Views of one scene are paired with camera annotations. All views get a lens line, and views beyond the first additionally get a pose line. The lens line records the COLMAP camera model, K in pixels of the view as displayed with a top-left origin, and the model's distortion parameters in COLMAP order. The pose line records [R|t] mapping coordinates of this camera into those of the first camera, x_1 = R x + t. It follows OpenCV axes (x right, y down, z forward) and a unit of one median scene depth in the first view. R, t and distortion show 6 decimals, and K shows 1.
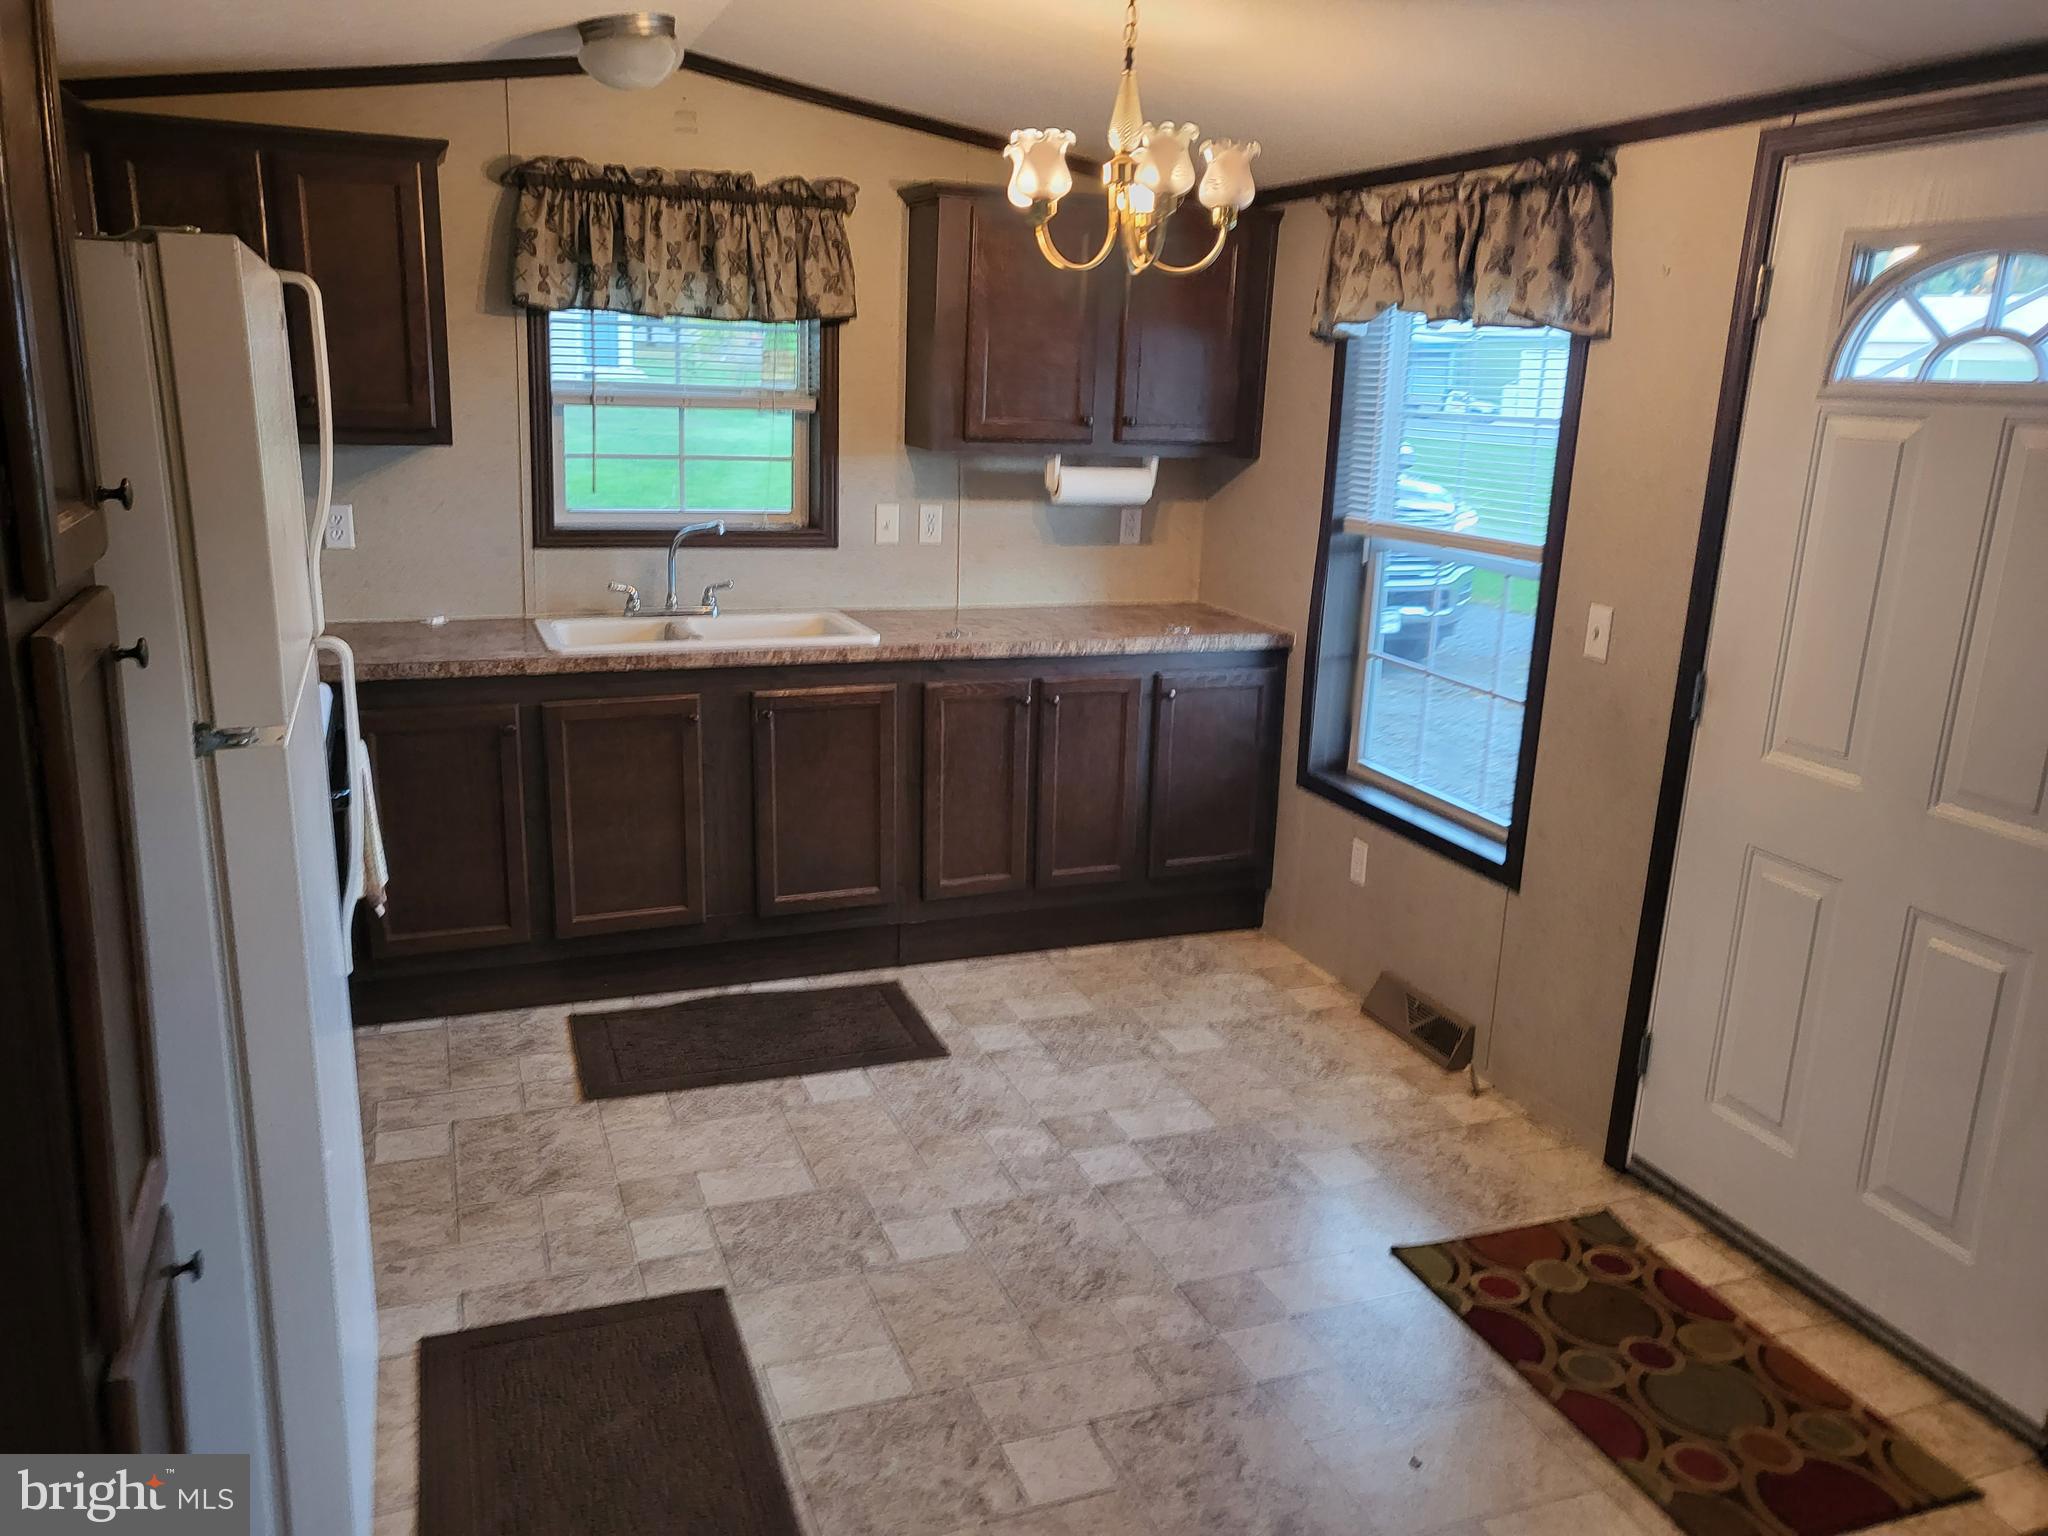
lens RADIAL K [[1593.7, 0, 1027.2], [0, 1593.7, 770.9], [0, 0, 1]] dist [0.007284, -0.001179]
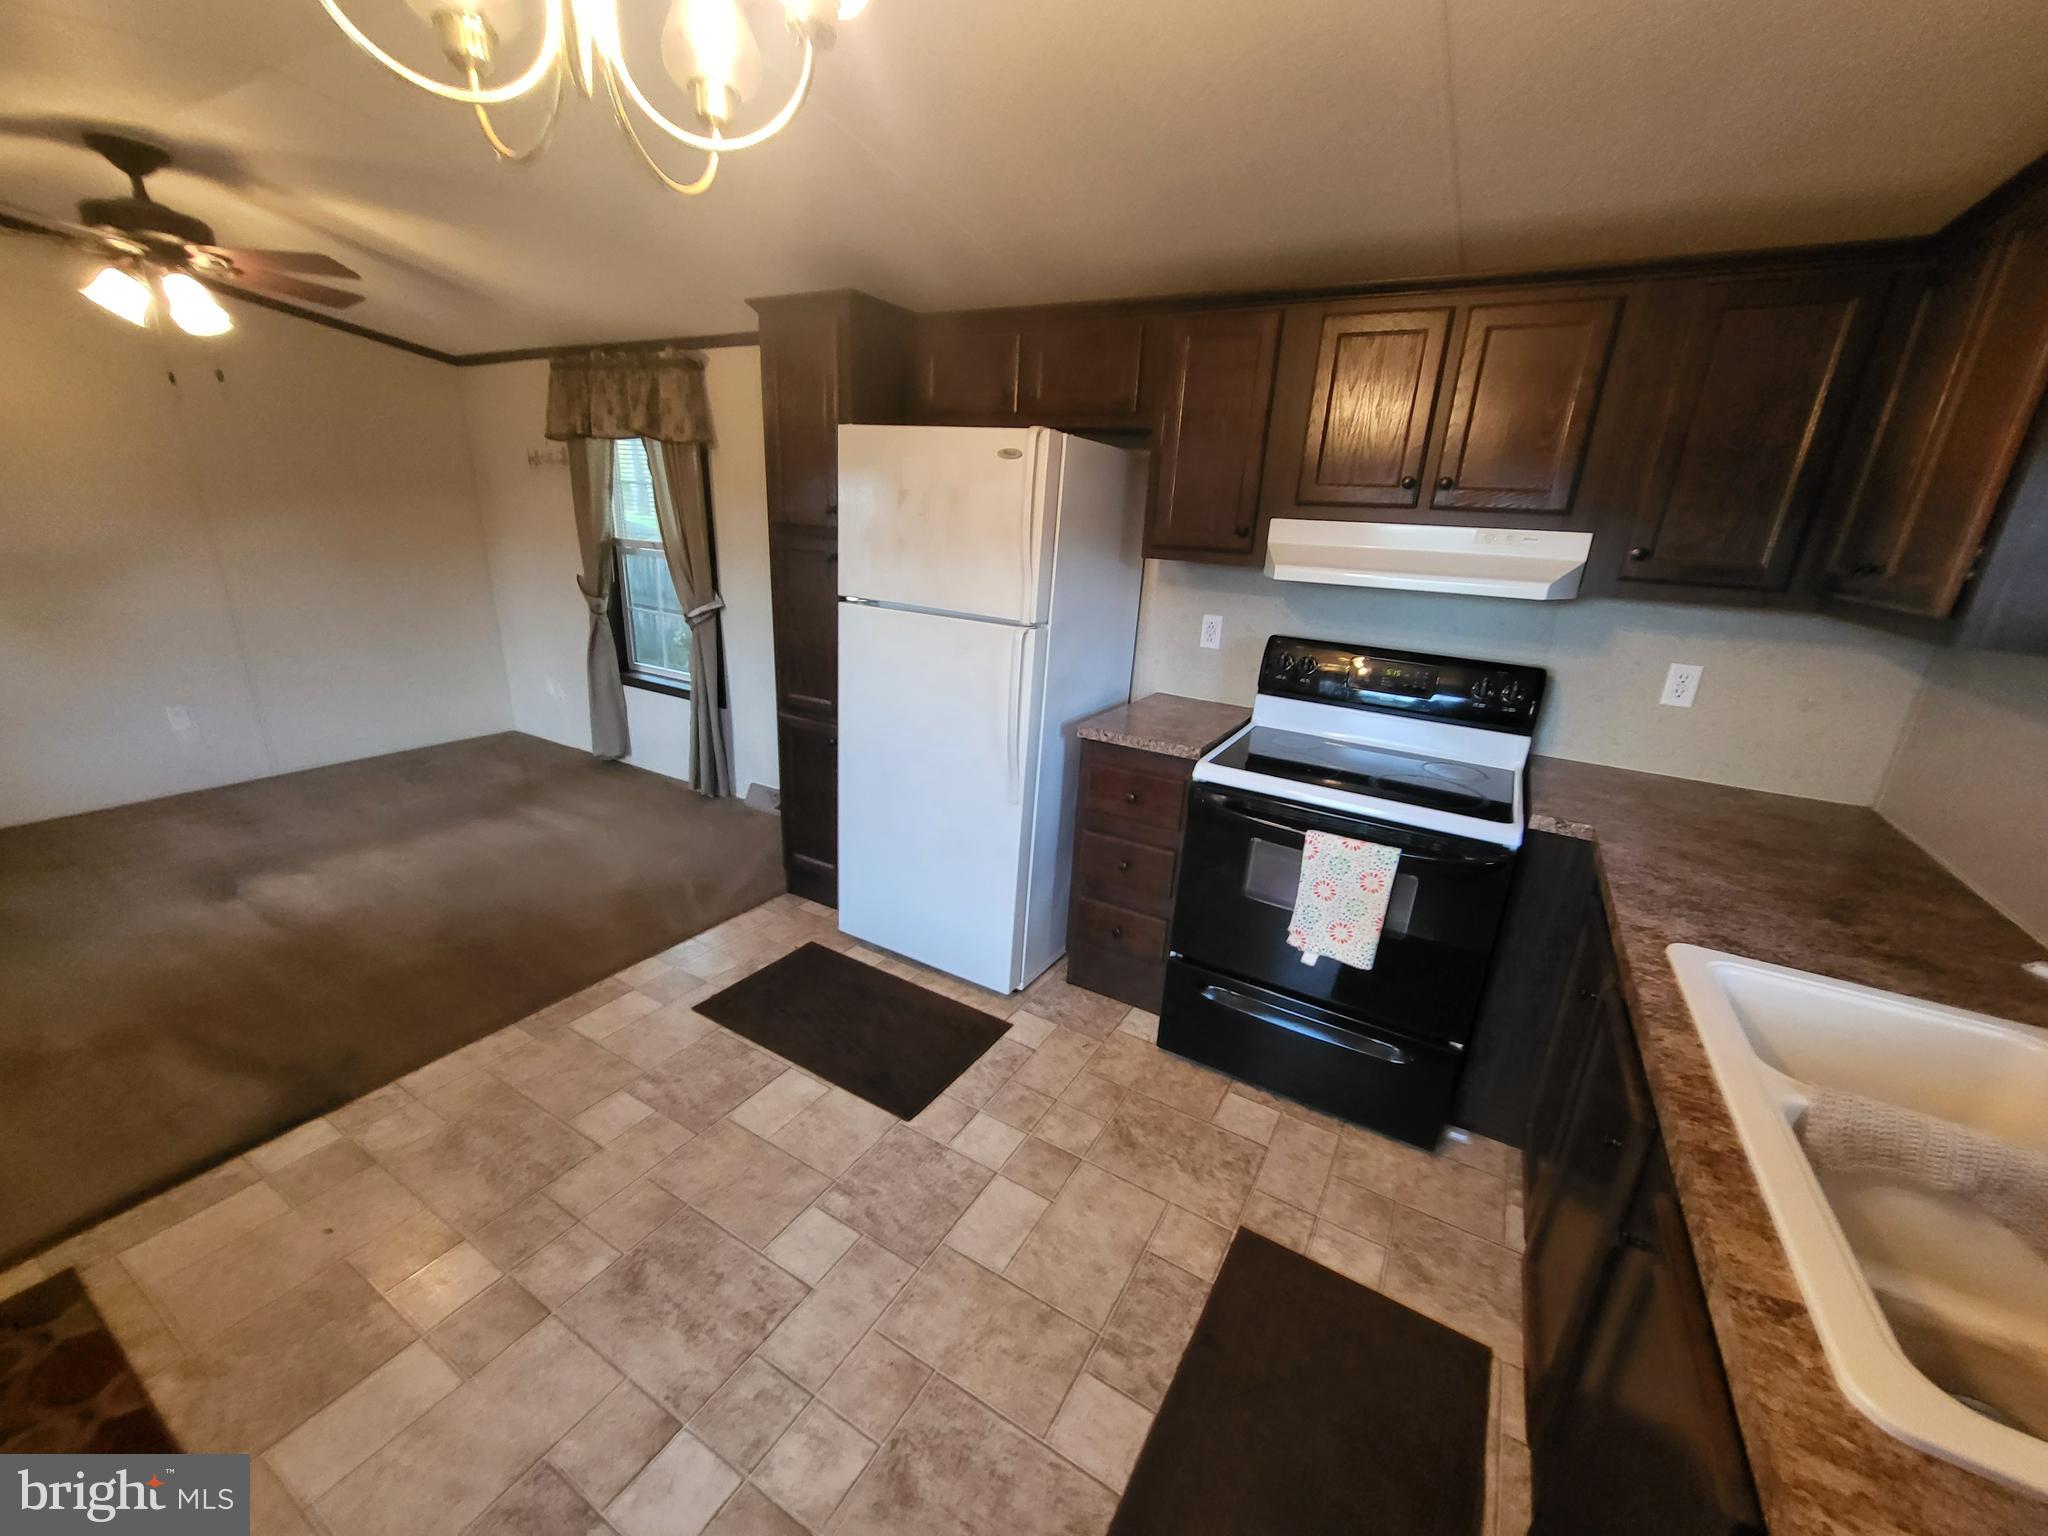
lens RADIAL K [[808.9, 0, 1021.9], [0, 808.9, 777.0], [0, 0, 1]] dist [0.008348, -0.001503]
pose [[-0.779174, 0.128328, -0.613531, 0.096297], [-0.226779, 0.854794, 0.466797, -0.212830], [0.584346, 0.502851, -0.636931, 0.953870]]
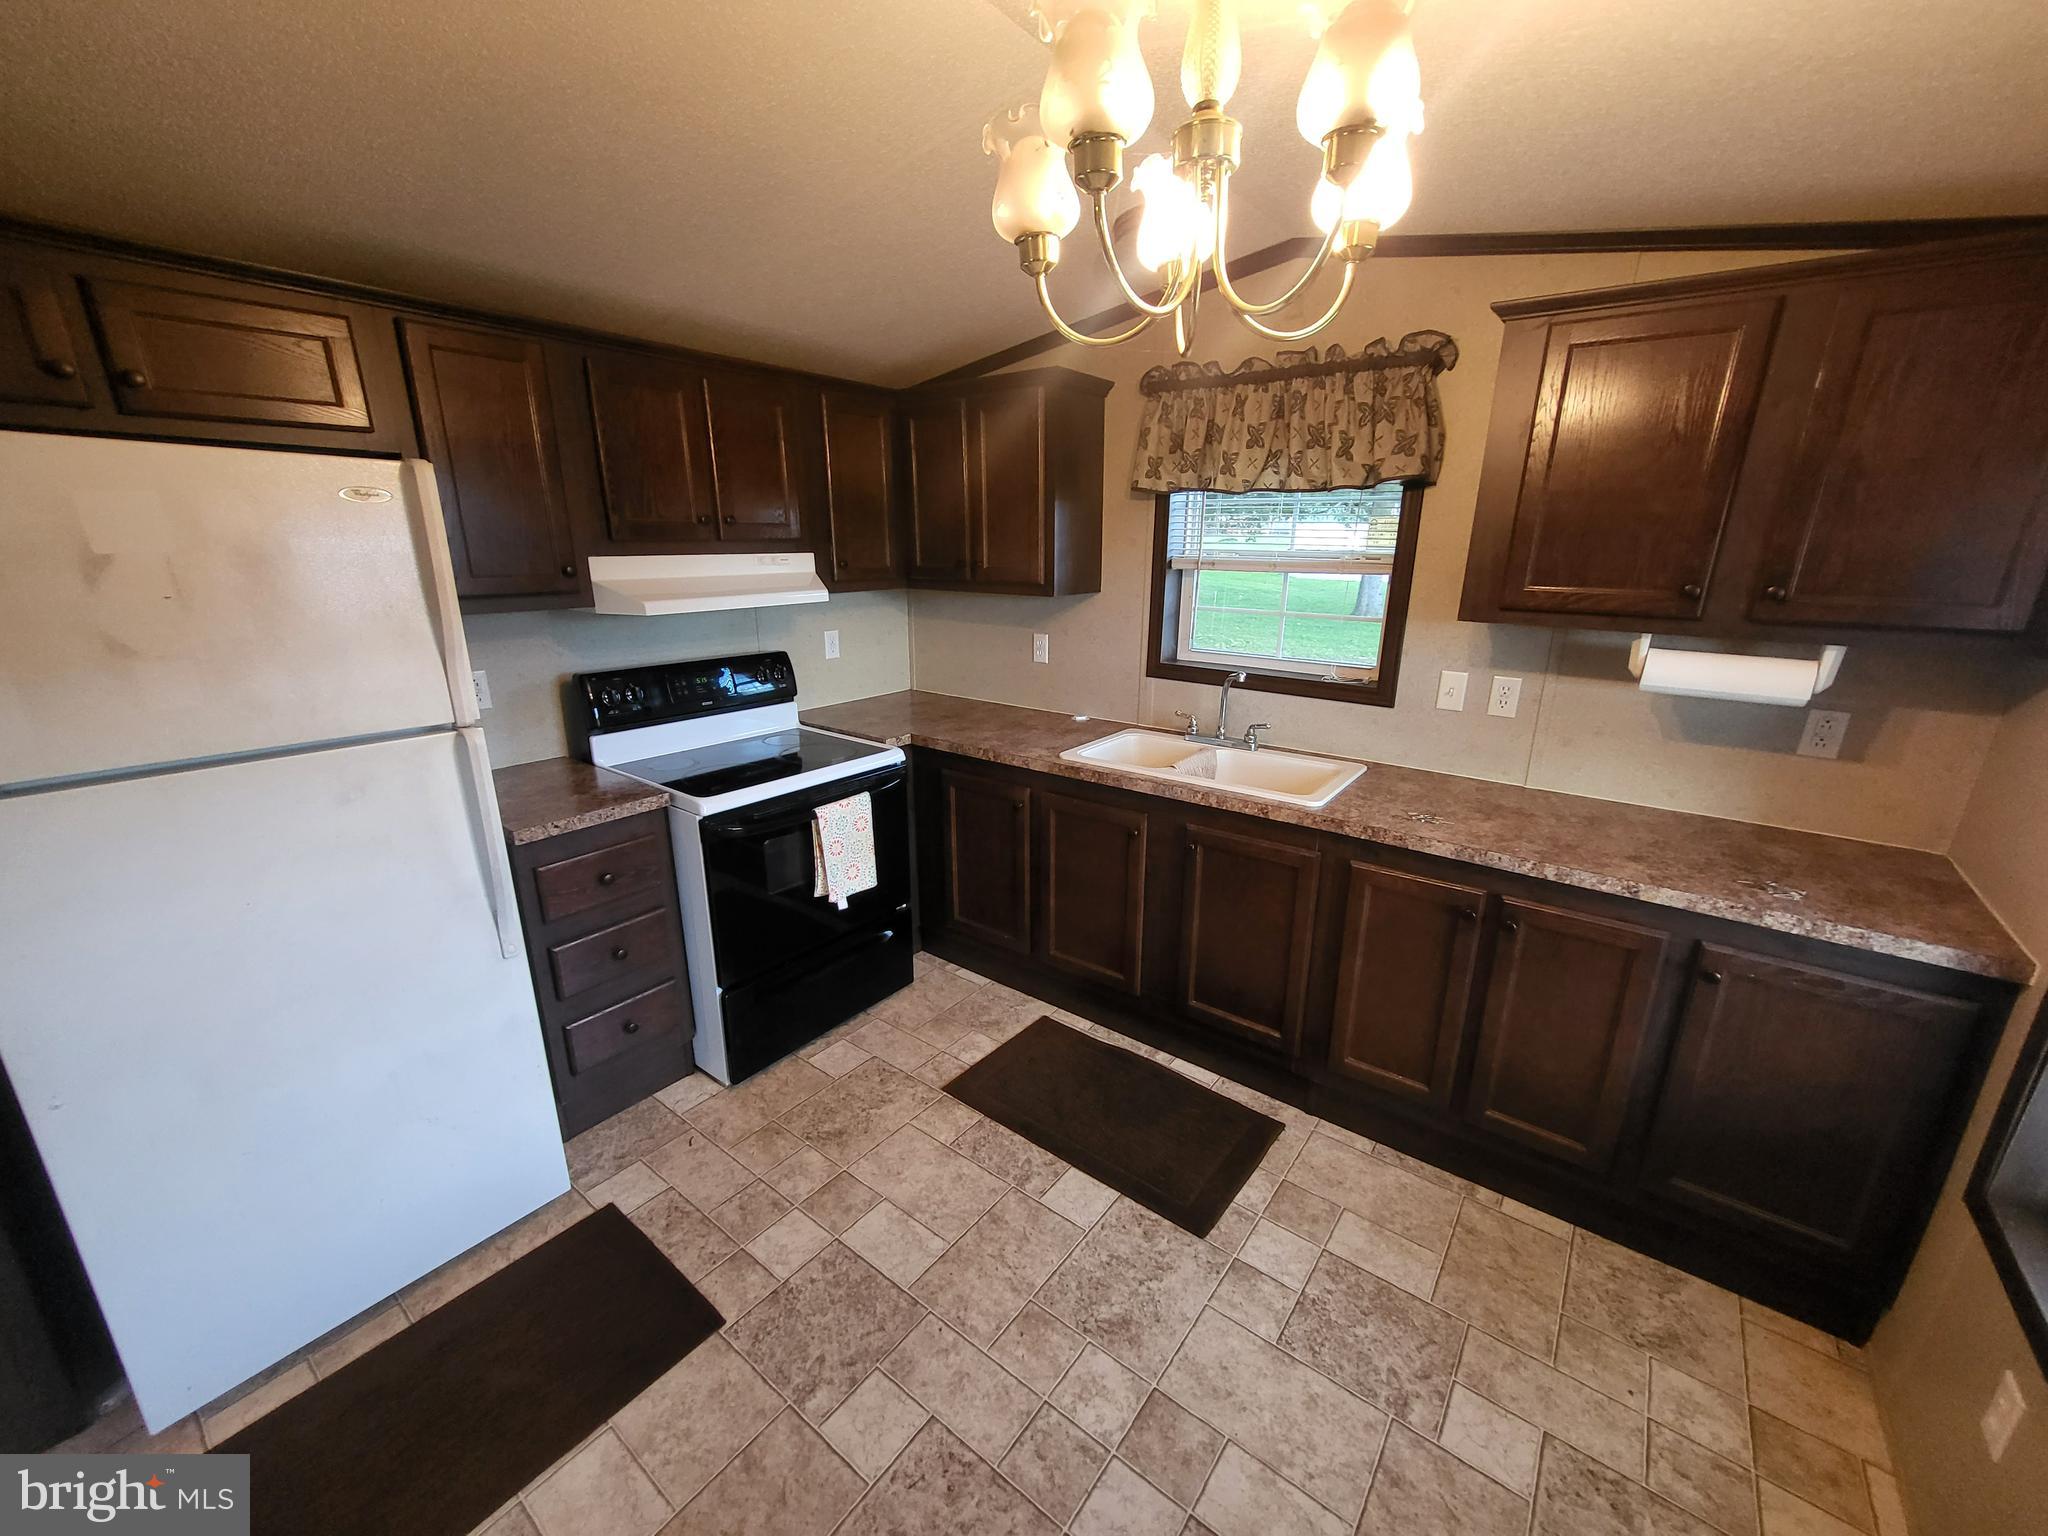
lens RADIAL K [[808.9, 0, 1020.7], [0, 808.9, 785.5], [0, 0, 1]] dist [0.008348, -0.001503]
pose [[0.517122, 0.224591, -0.825920, 0.226830], [-0.199662, 0.969991, 0.138756, -0.128115], [0.832298, 0.093151, 0.546446, 0.570478]]
